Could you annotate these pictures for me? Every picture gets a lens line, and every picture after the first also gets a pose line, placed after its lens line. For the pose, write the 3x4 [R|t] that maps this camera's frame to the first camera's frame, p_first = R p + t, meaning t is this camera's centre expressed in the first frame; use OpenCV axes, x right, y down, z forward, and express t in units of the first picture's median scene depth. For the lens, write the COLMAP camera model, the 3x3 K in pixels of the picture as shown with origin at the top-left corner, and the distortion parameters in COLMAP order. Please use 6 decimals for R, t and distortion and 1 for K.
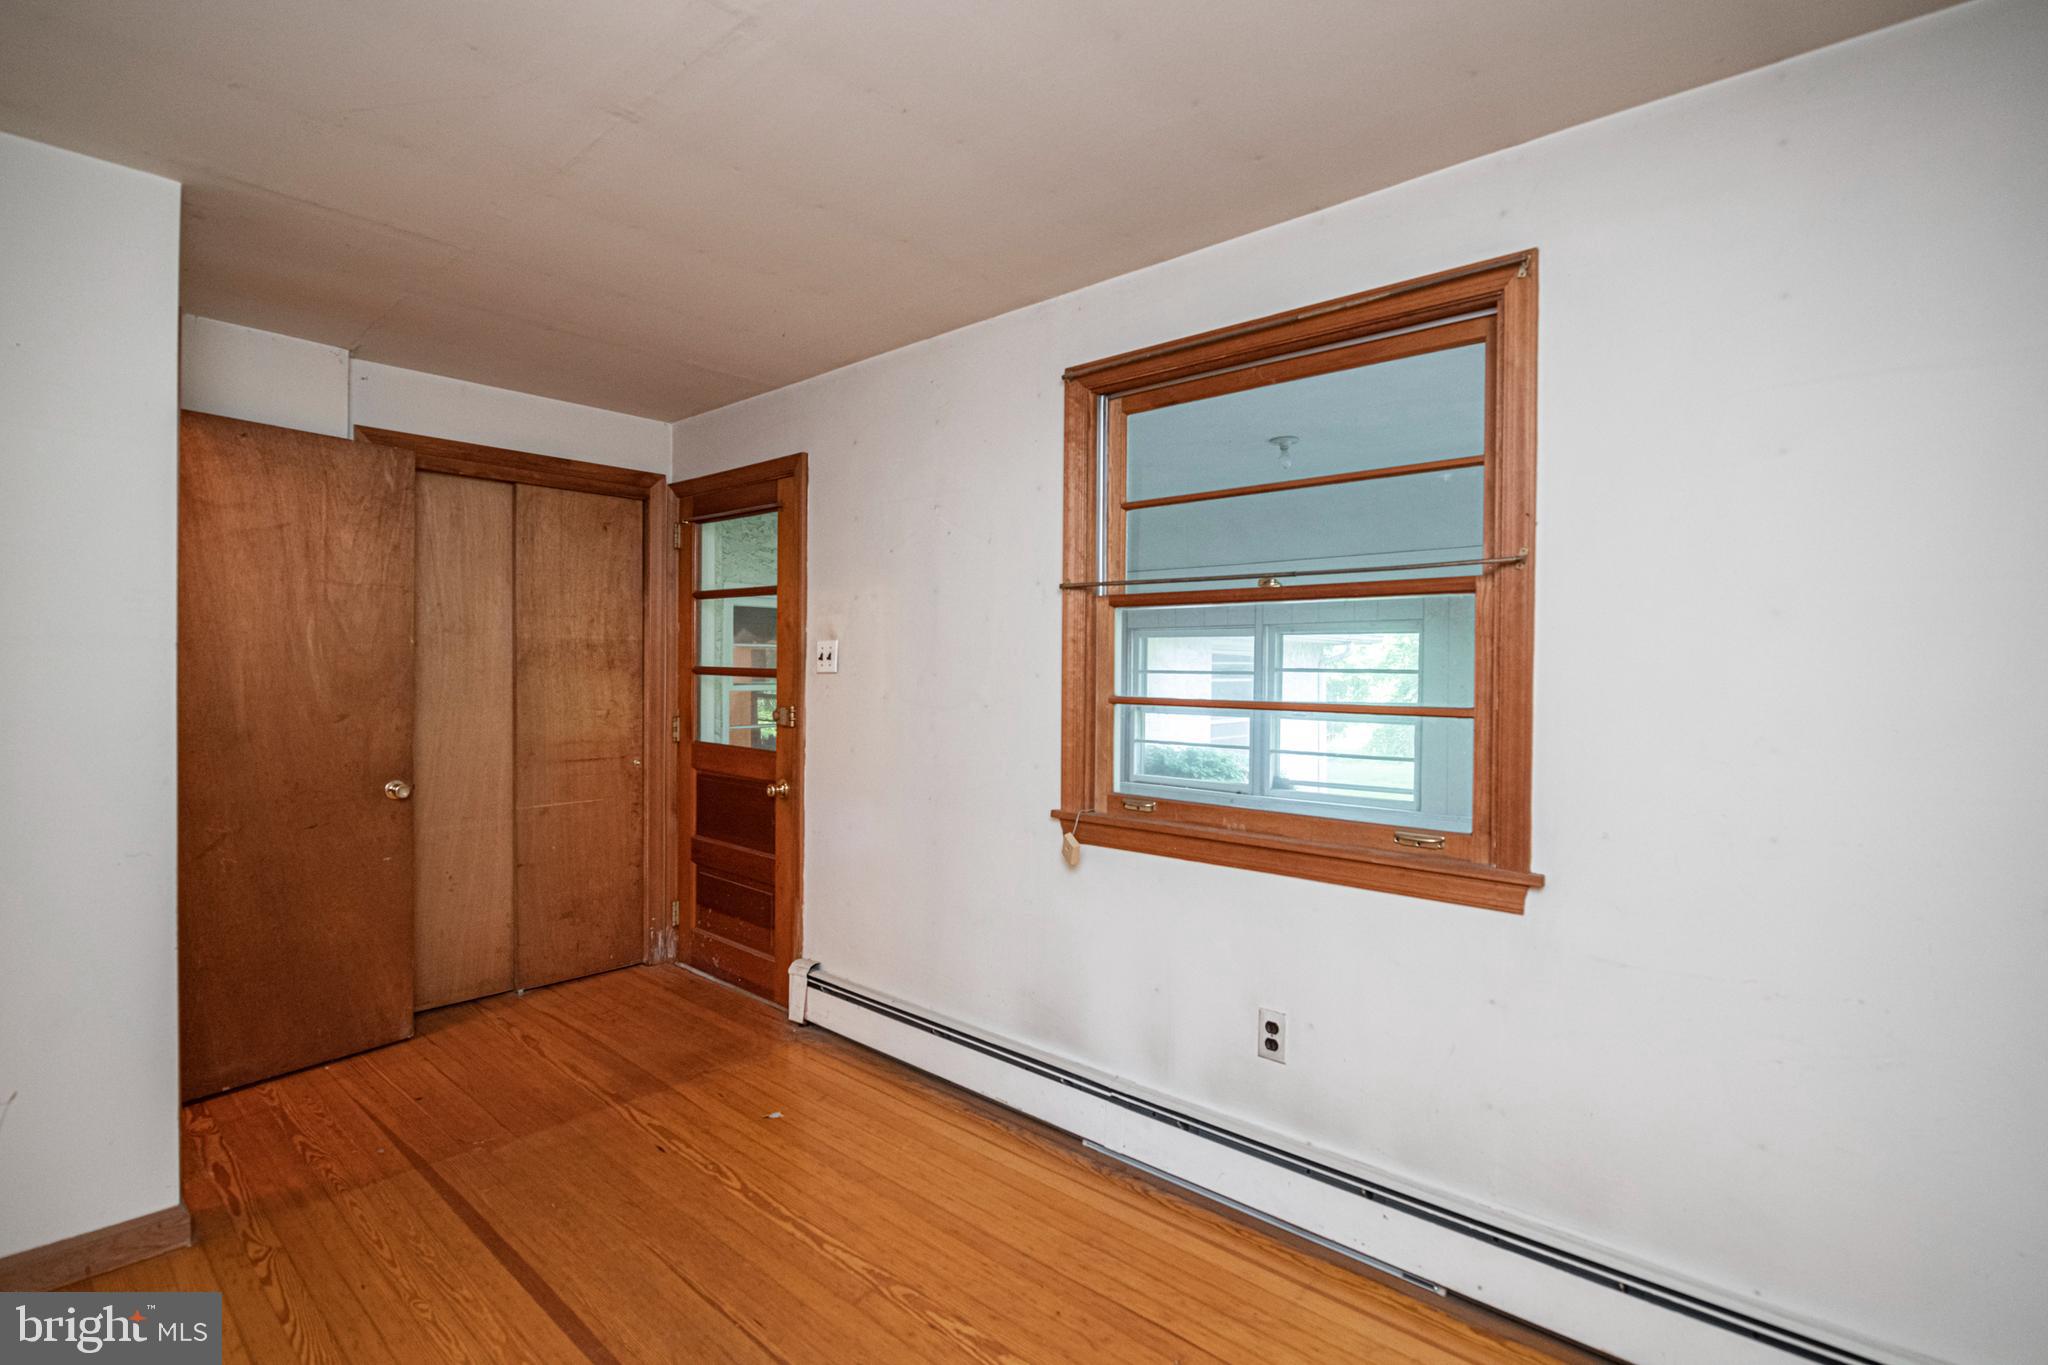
lens RADIAL K [[951.9, 0, 1010.7], [0, 951.9, 681.1], [0, 0, 1]] dist [-0.010121, 0.000039]
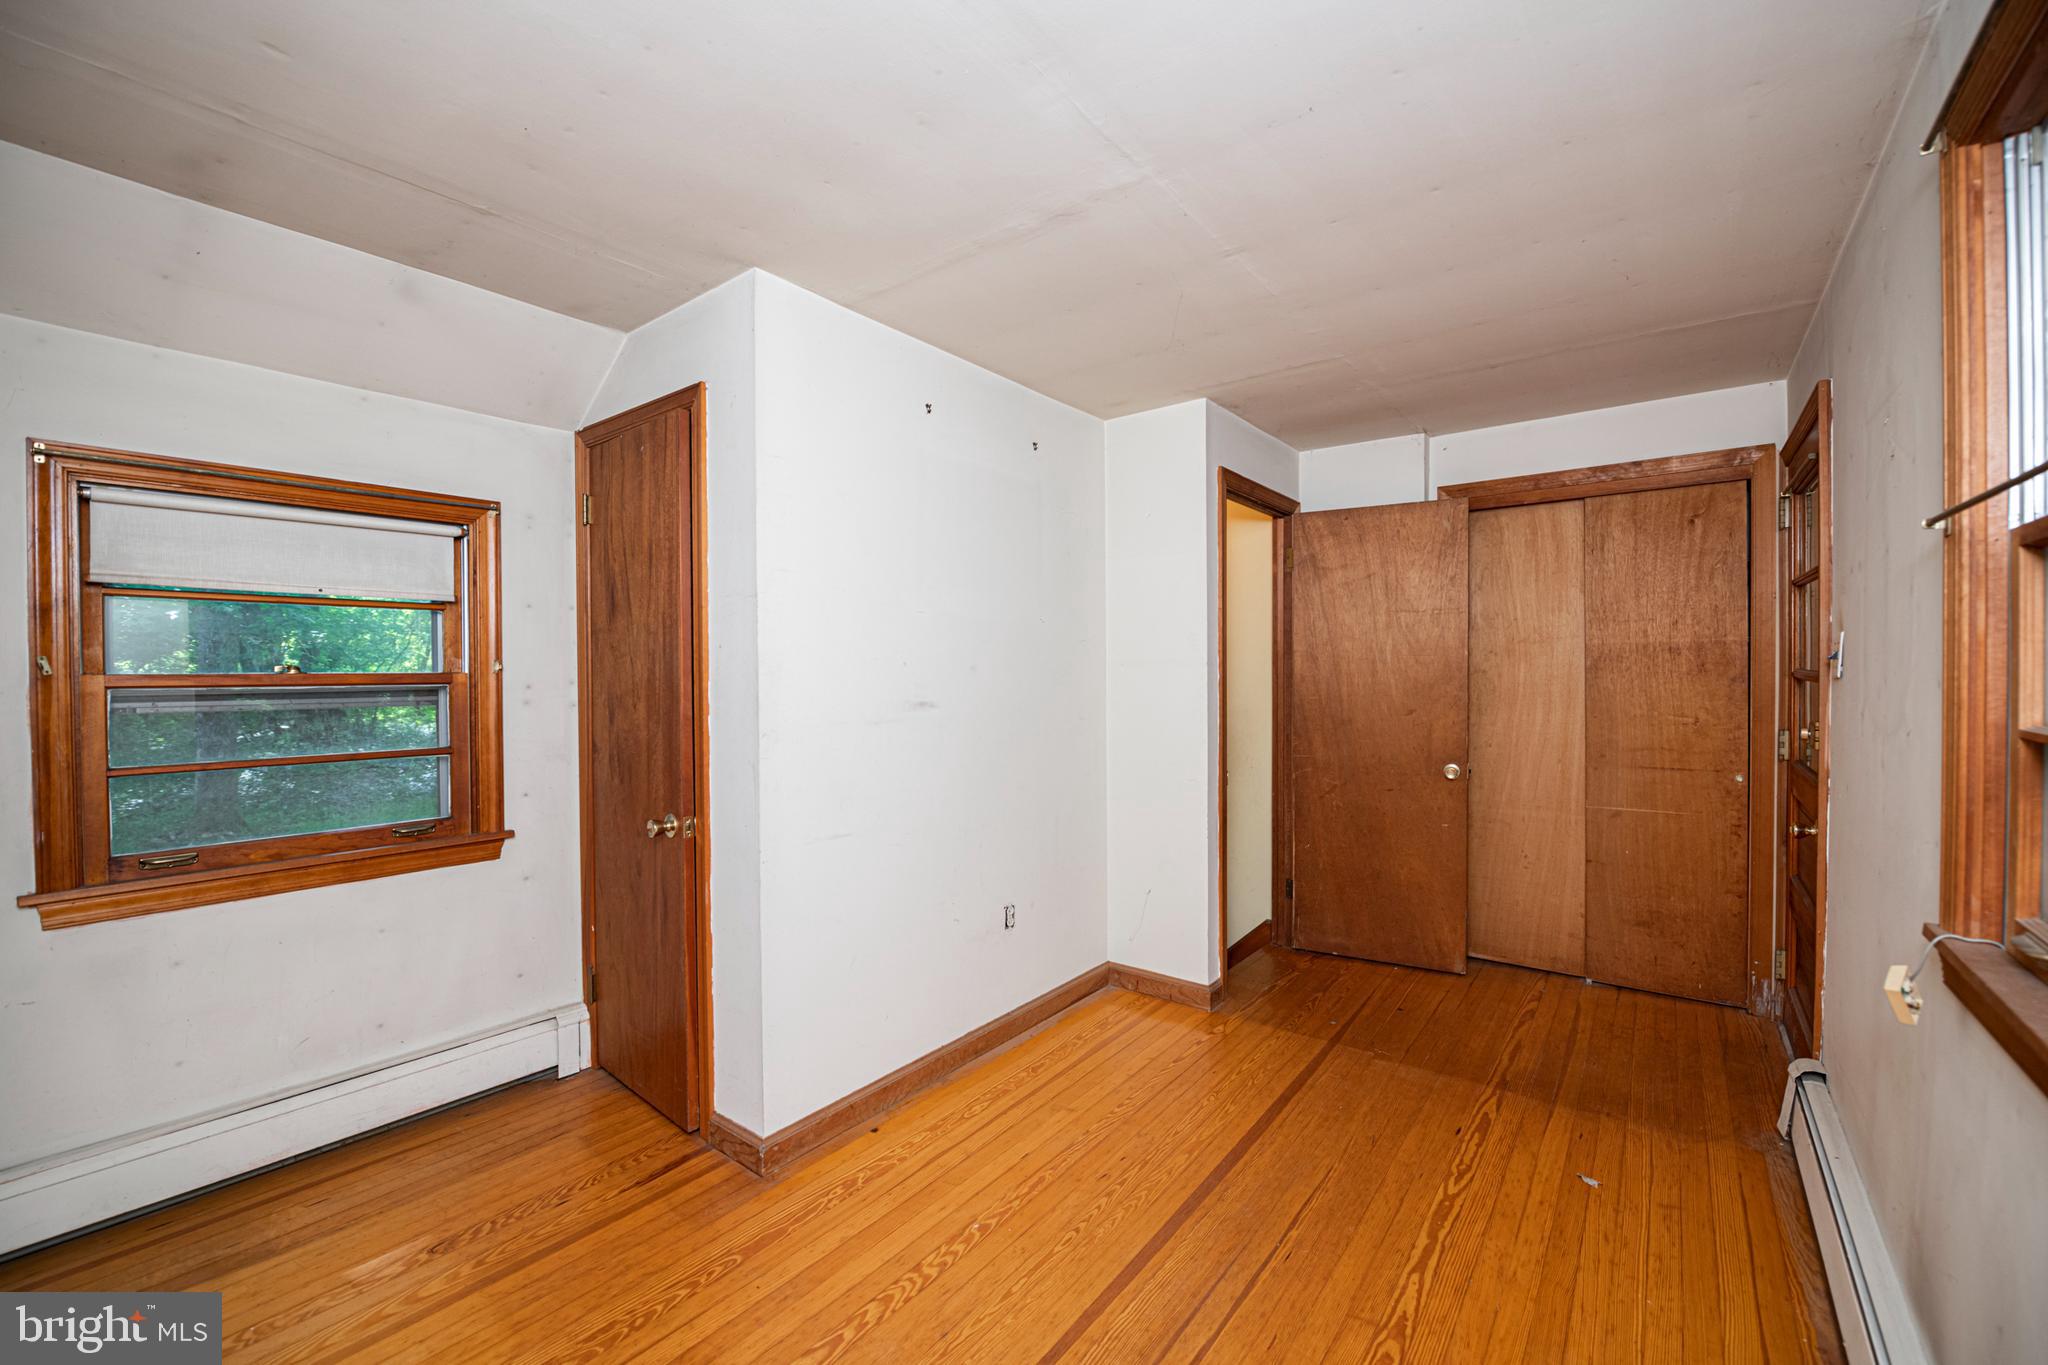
lens RADIAL K [[829.5, 0, 1024.0], [0, 829.5, 682.5], [0, 0, 1]] dist [-0.012544, -0.000319]
pose [[0.073930, 0.005101, -0.997250, 0.404207], [-0.004490, 0.999978, 0.004782, -0.005872], [0.997253, 0.004125, 0.073952, 0.359496]]
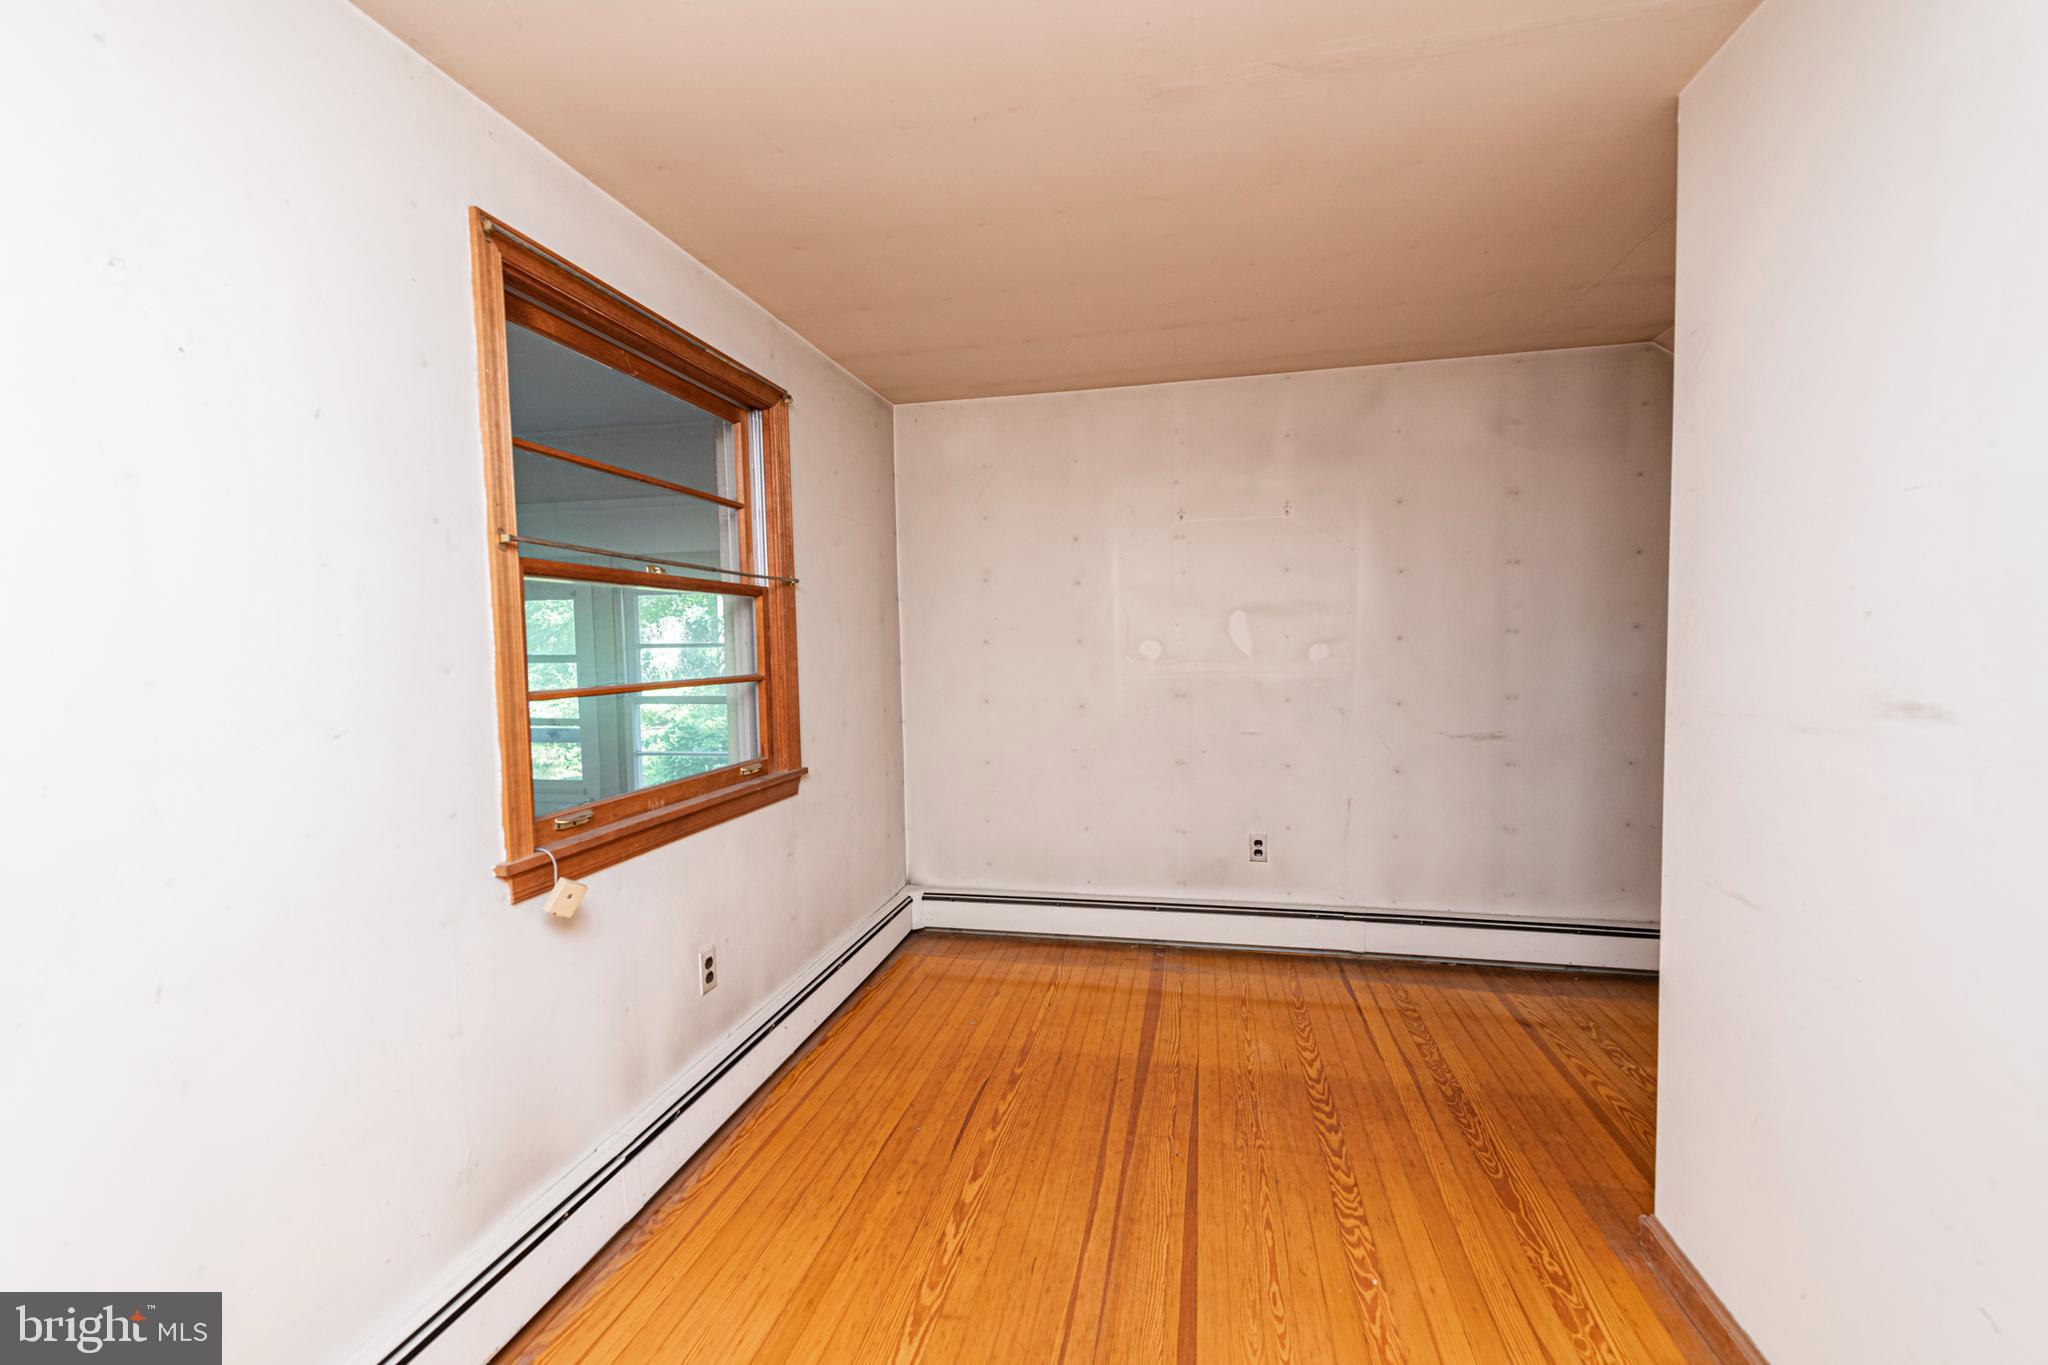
lens RADIAL K [[817.9, 0, 1024.0], [0, 817.9, 682.5], [0, 0, 1]] dist [-0.009588, -0.006065]
pose [[-0.498400, -0.039411, 0.866051, -0.530420], [0.024740, 0.997913, 0.059649, -0.016101], [-0.866594, 0.051155, -0.496385, 0.802064]]
